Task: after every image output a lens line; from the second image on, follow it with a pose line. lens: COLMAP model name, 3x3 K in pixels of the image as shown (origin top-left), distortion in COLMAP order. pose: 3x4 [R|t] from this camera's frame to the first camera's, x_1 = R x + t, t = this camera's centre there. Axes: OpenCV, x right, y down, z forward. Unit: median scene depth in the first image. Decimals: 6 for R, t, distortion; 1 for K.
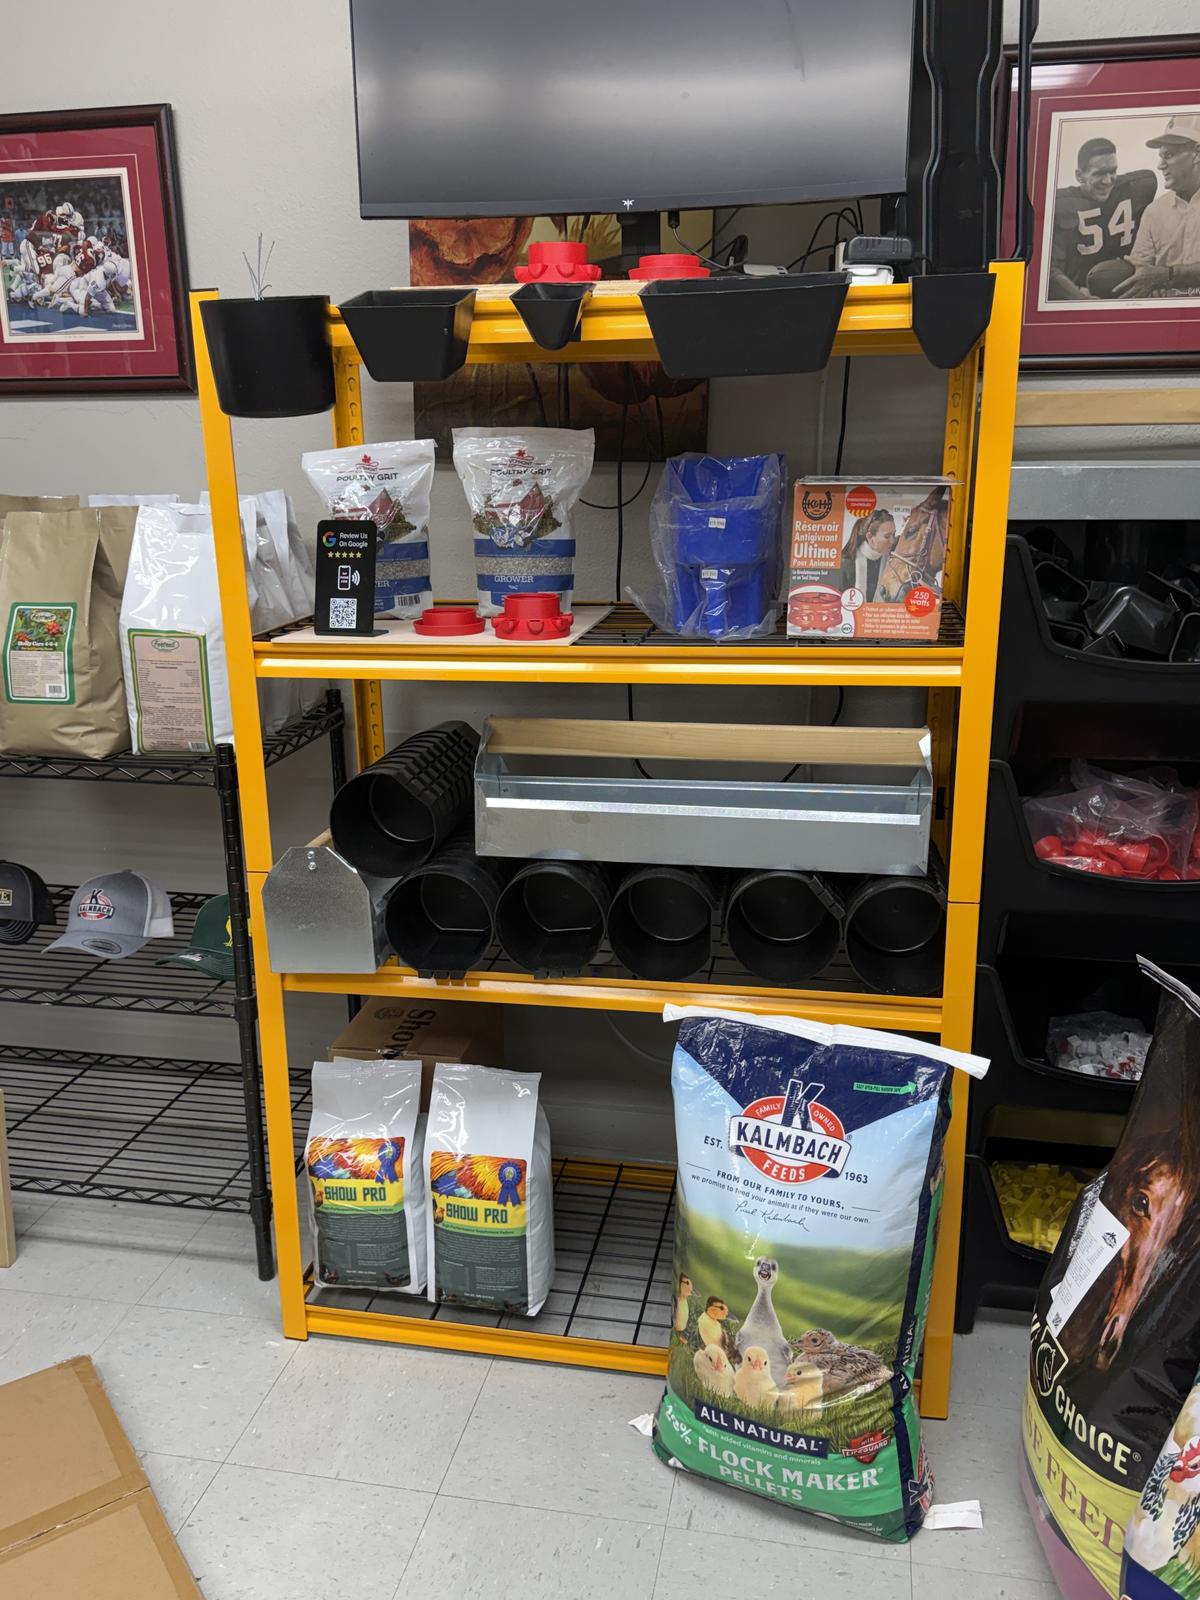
lens RADIAL K [[1291.5, 0, 603.9], [0, 1291.5, 796.5], [0, 0, 1]] dist [0.074720, 0.000264]
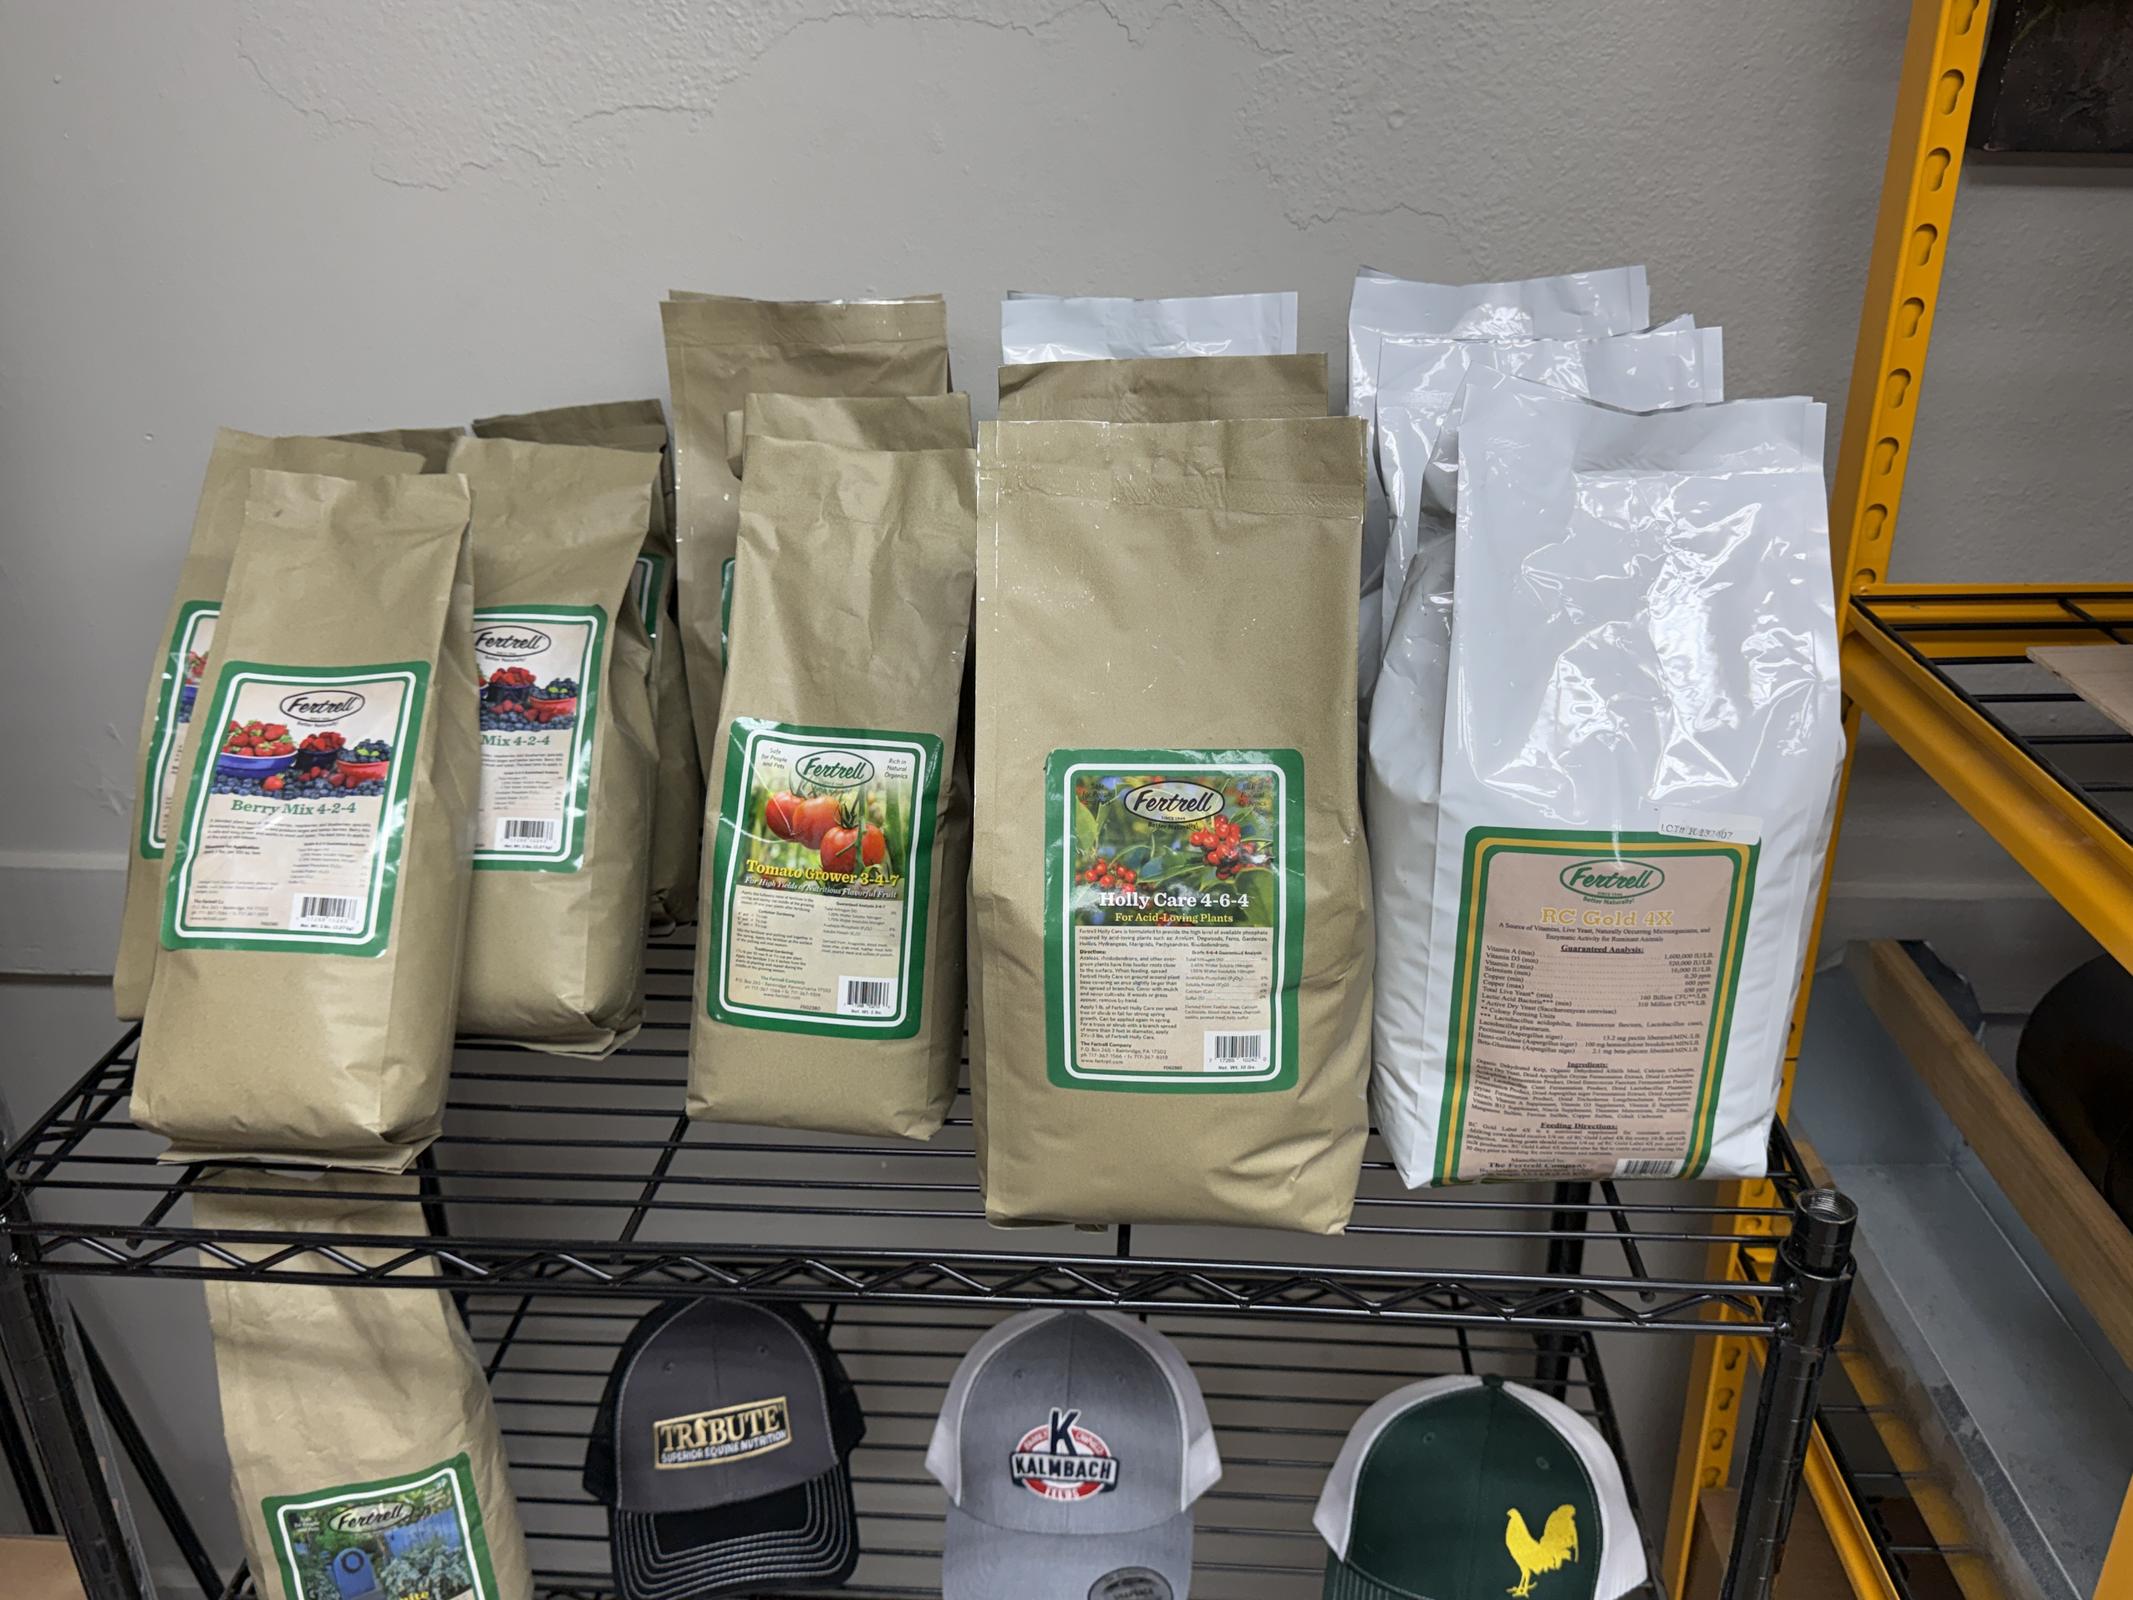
lens RADIAL K [[1721.8, 0, 1064.8], [0, 1721.8, 806.8], [0, 0, 1]] dist [0.074720, 0.000264]
pose [[0.988998, -0.065984, 0.132397, -0.504355], [0.043496, 0.985155, 0.166067, -0.200911], [-0.141389, -0.158481, 0.977186, 0.633706]]
